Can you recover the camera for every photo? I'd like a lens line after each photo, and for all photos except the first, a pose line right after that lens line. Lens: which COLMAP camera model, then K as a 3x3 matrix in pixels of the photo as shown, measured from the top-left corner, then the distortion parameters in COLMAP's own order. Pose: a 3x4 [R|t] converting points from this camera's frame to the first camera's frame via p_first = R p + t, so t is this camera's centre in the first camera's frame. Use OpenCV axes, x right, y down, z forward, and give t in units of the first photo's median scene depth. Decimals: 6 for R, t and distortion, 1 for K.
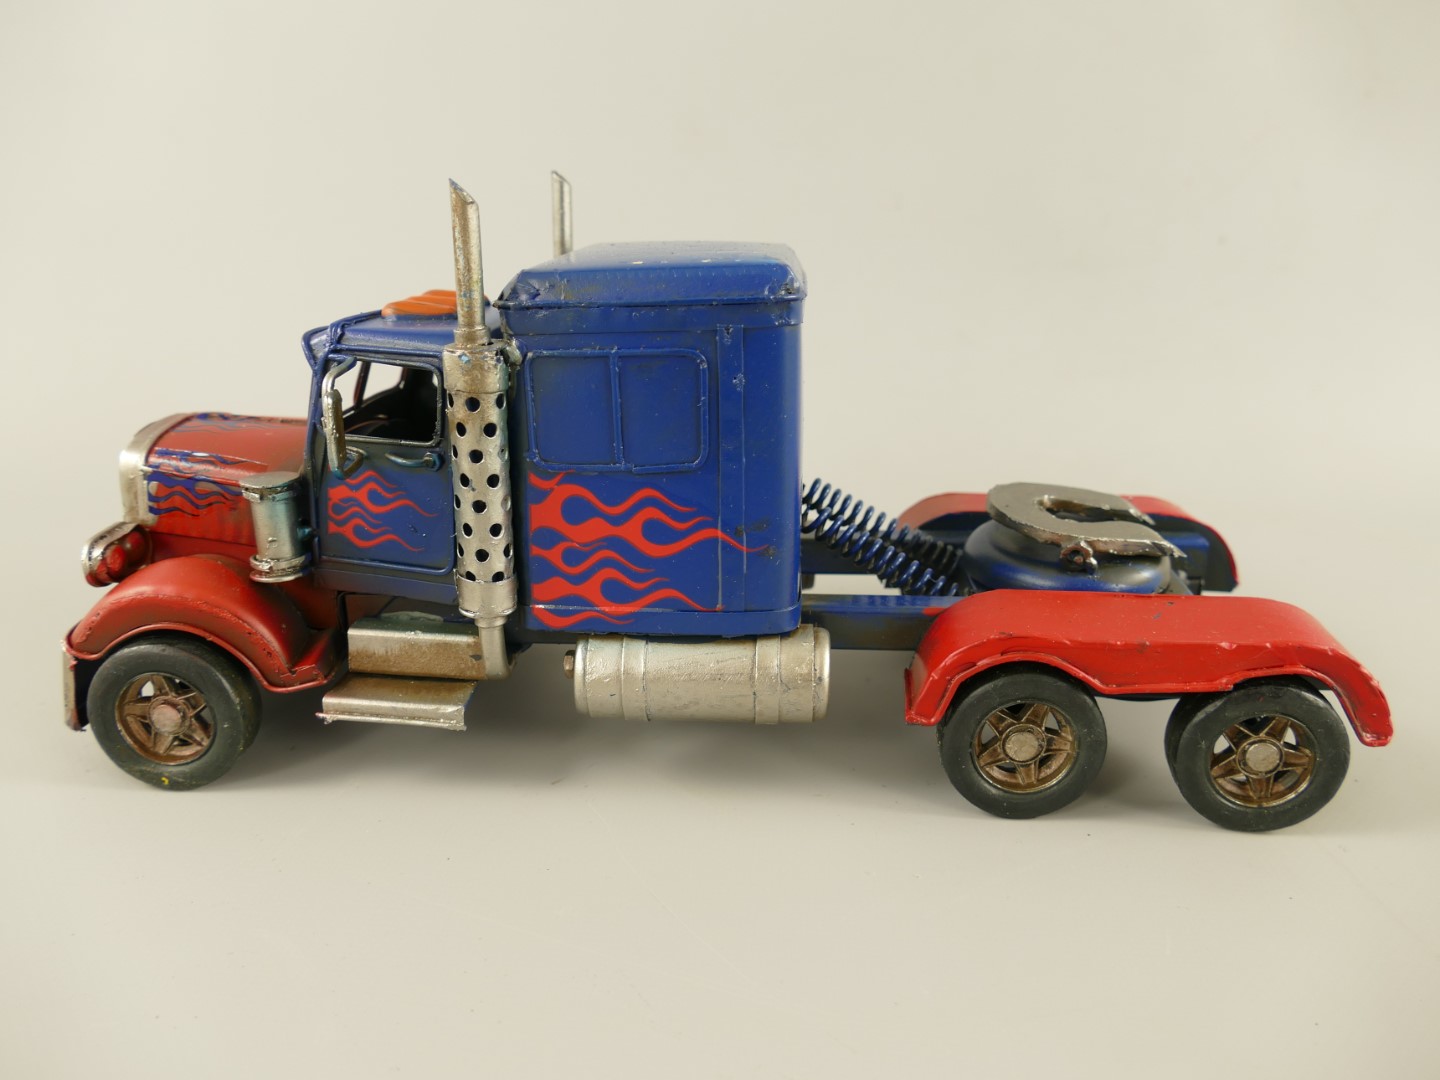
lens RADIAL K [[1127.0, 0, 720.0], [0, 1127.0, 540.0], [0, 0, 1]] dist [-0.002981, 0.001521]
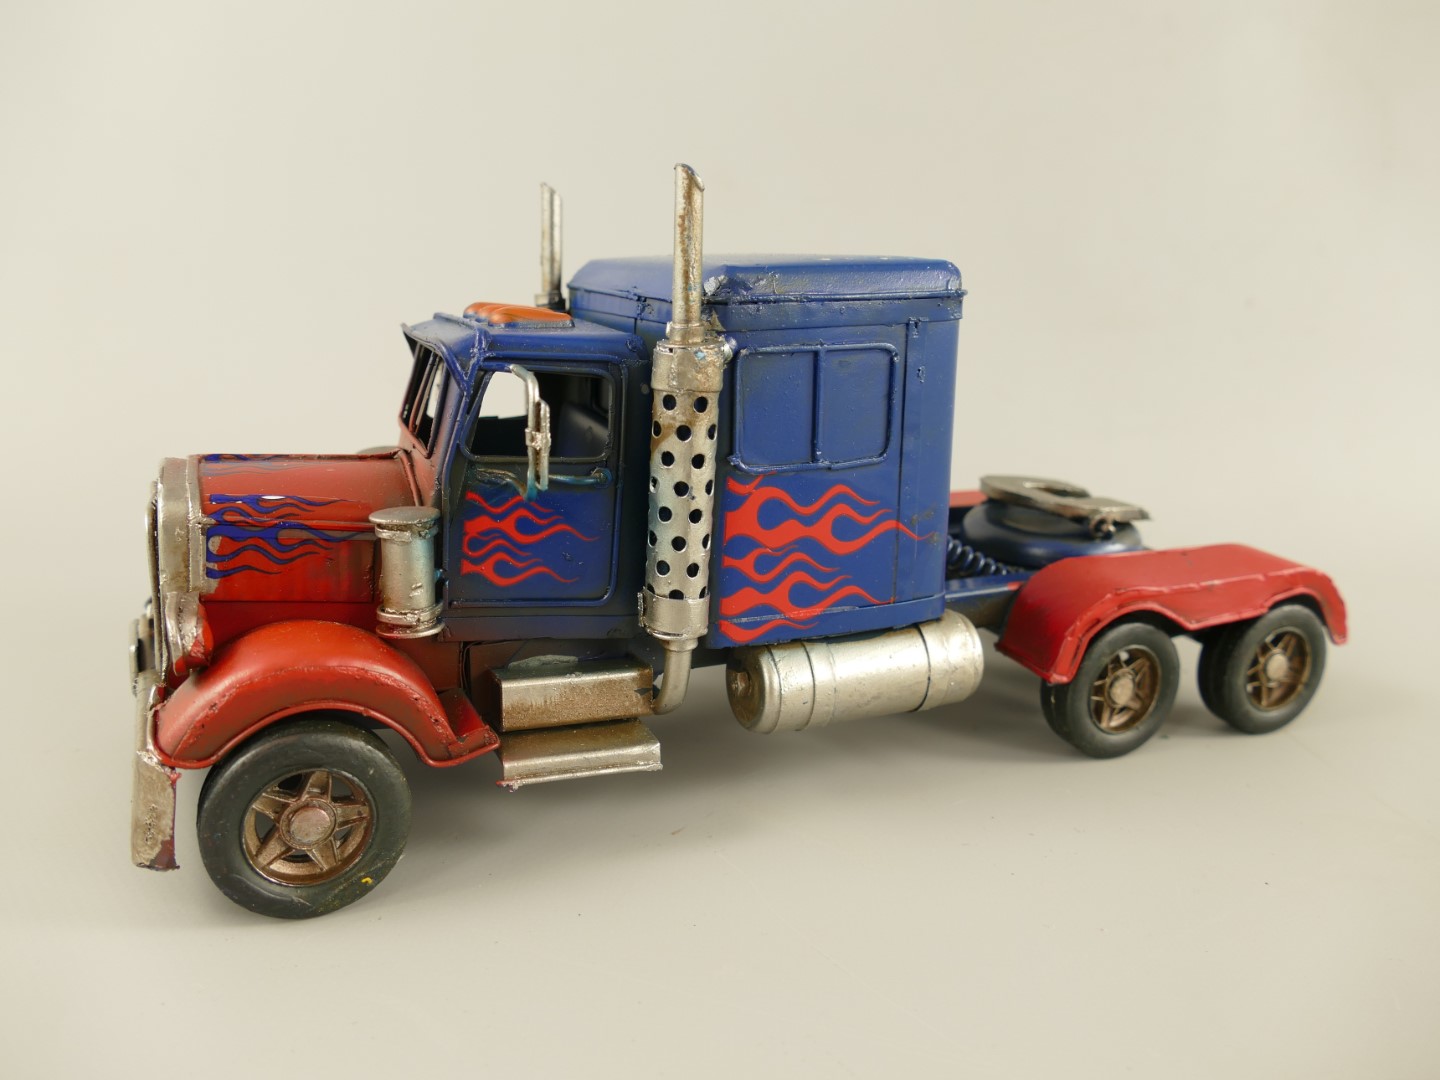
lens RADIAL K [[1131.4, 0, 720.0], [0, 1131.4, 540.0], [0, 0, 1]] dist [0.000452, -0.001135]
pose [[0.889857, -0.094480, 0.446351, -0.576501], [0.123461, 0.991688, -0.036223, 0.024416], [-0.439218, 0.087340, 0.894125, 0.148404]]
